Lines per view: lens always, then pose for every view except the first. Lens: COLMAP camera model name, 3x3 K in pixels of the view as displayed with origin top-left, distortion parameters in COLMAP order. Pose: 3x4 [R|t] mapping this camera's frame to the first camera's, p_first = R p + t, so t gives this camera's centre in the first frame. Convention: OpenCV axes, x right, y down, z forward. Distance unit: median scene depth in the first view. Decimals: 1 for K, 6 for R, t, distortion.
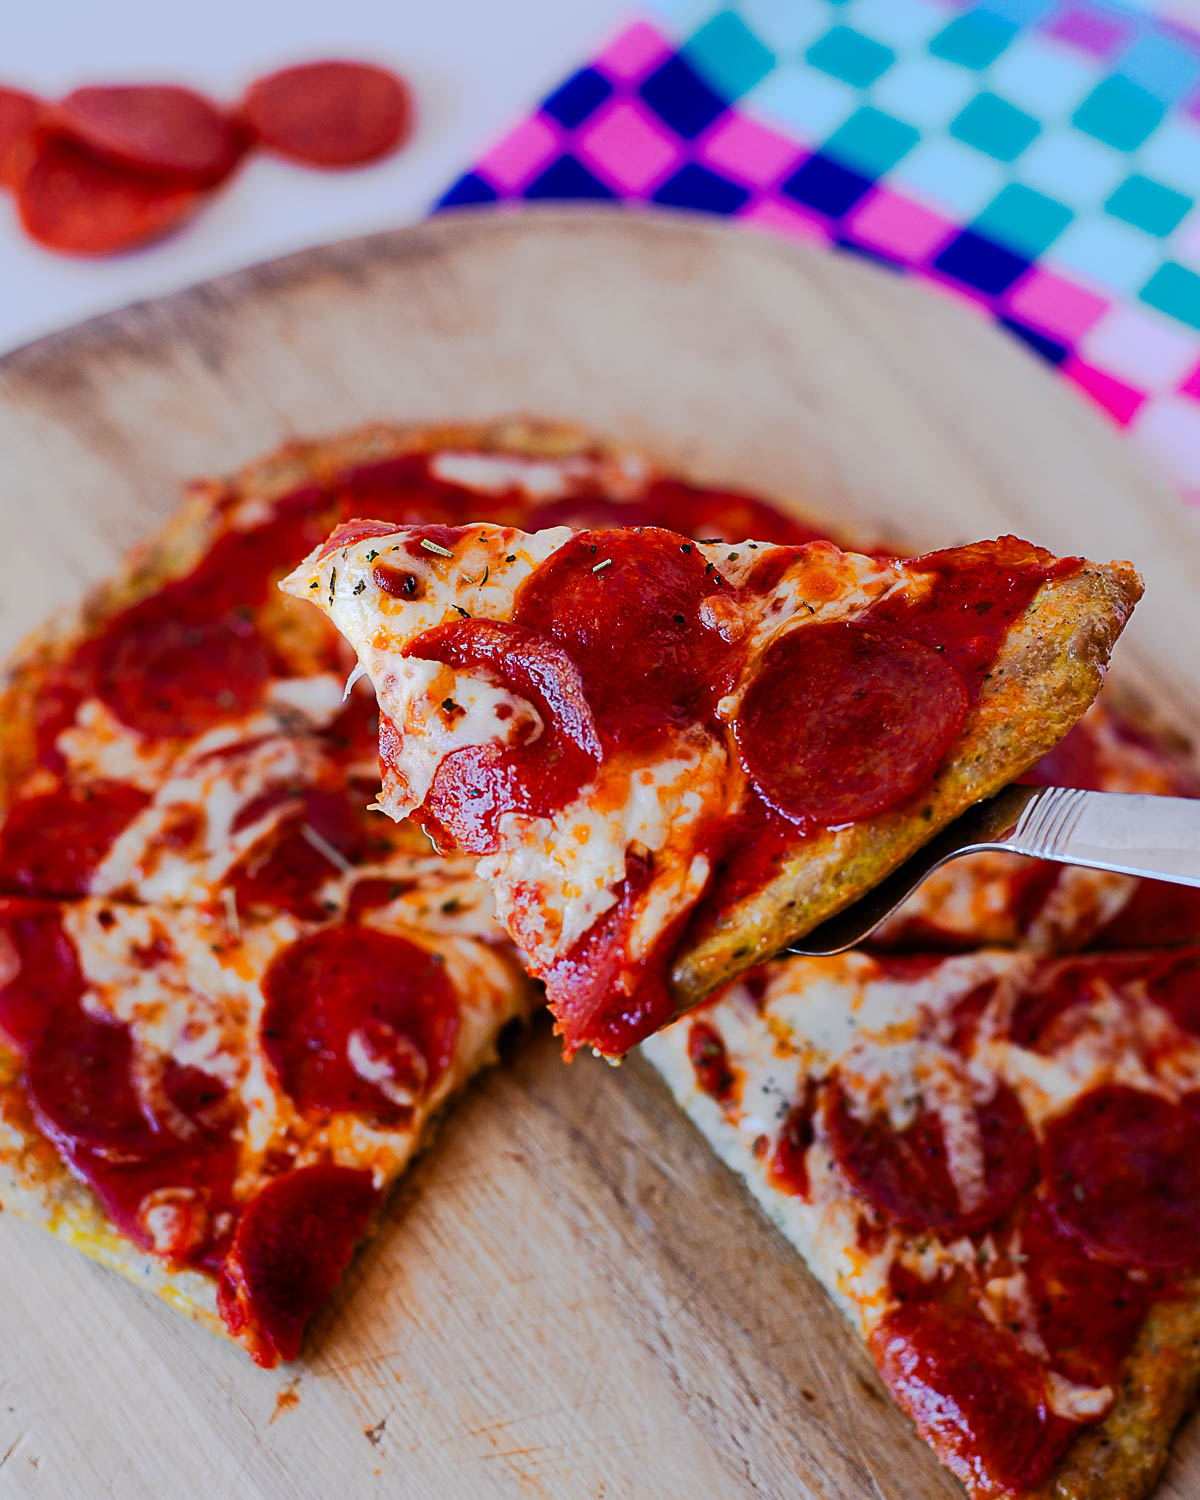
lens RADIAL K [[3101.6, 0, 574.2], [0, 3101.6, 754.4], [0, 0, 1]] dist [-0.211551, 0.043822]
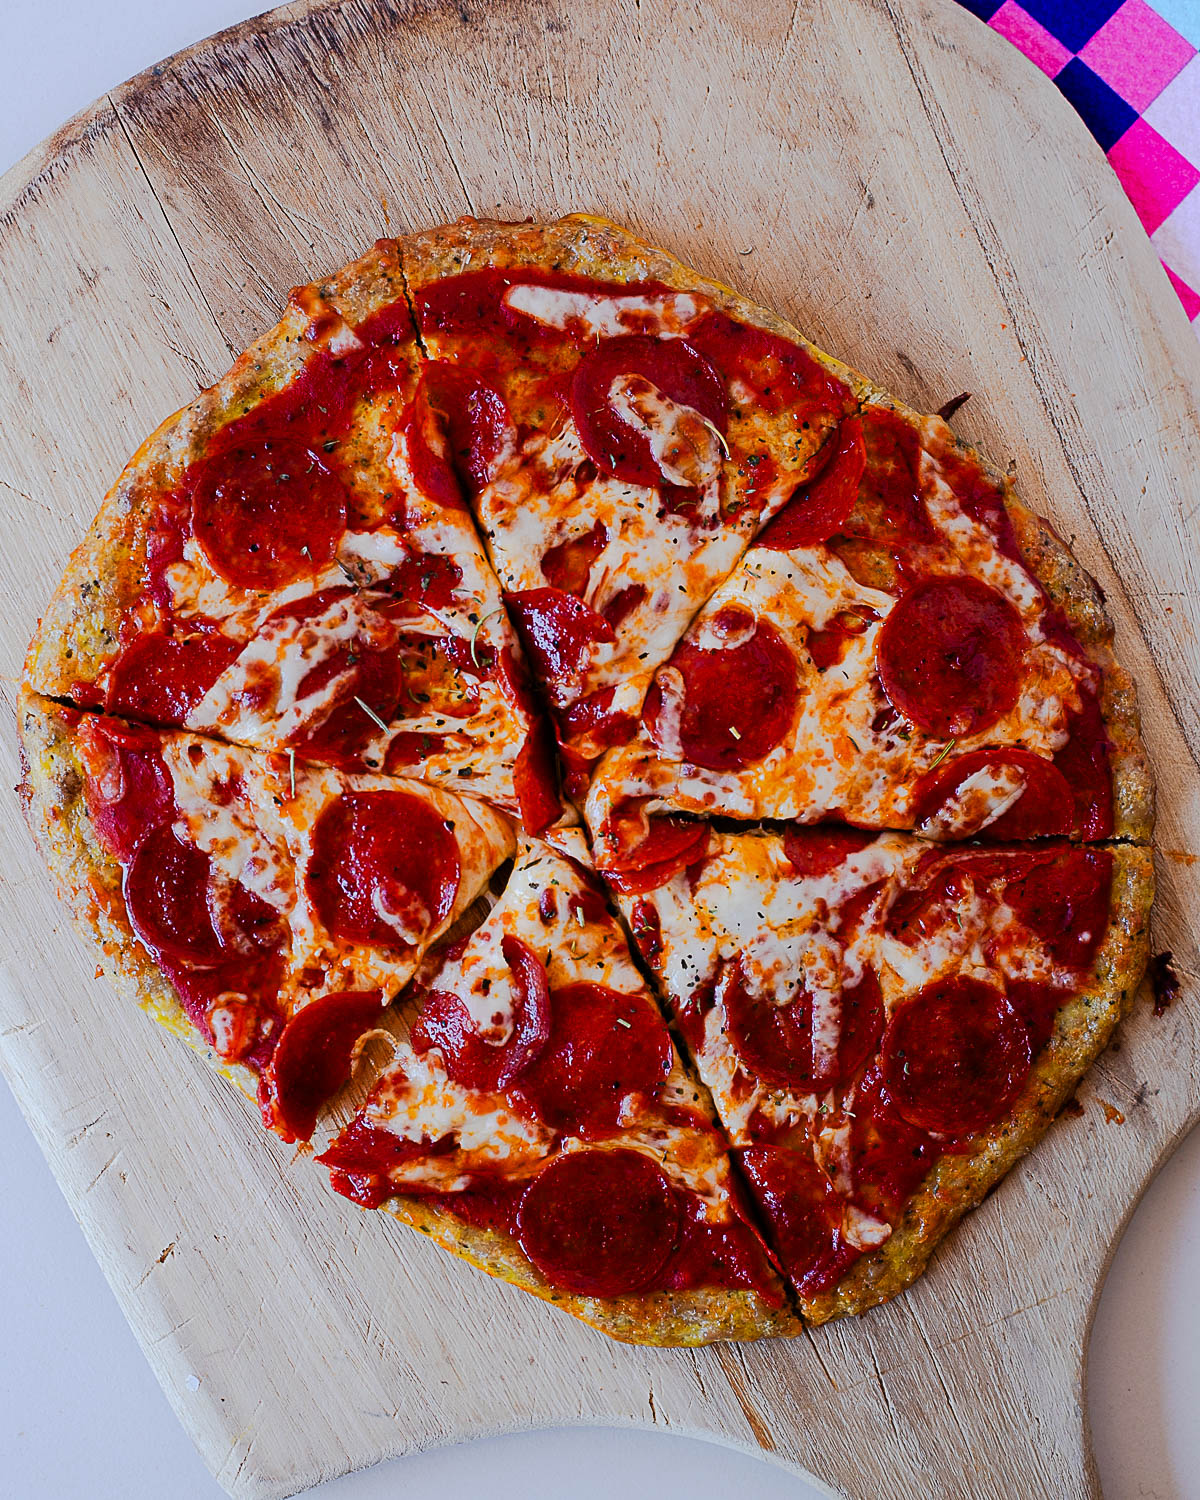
lens RADIAL K [[3101.6, 0, 574.2], [0, 3101.6, 754.4], [0, 0, 1]] dist [-0.211551, 0.043822]
pose [[0.989663, 0.141037, -0.025979, 0.036951], [-0.096850, 0.790902, 0.604230, -0.747518], [0.105765, -0.595468, 0.796386, -0.000177]]
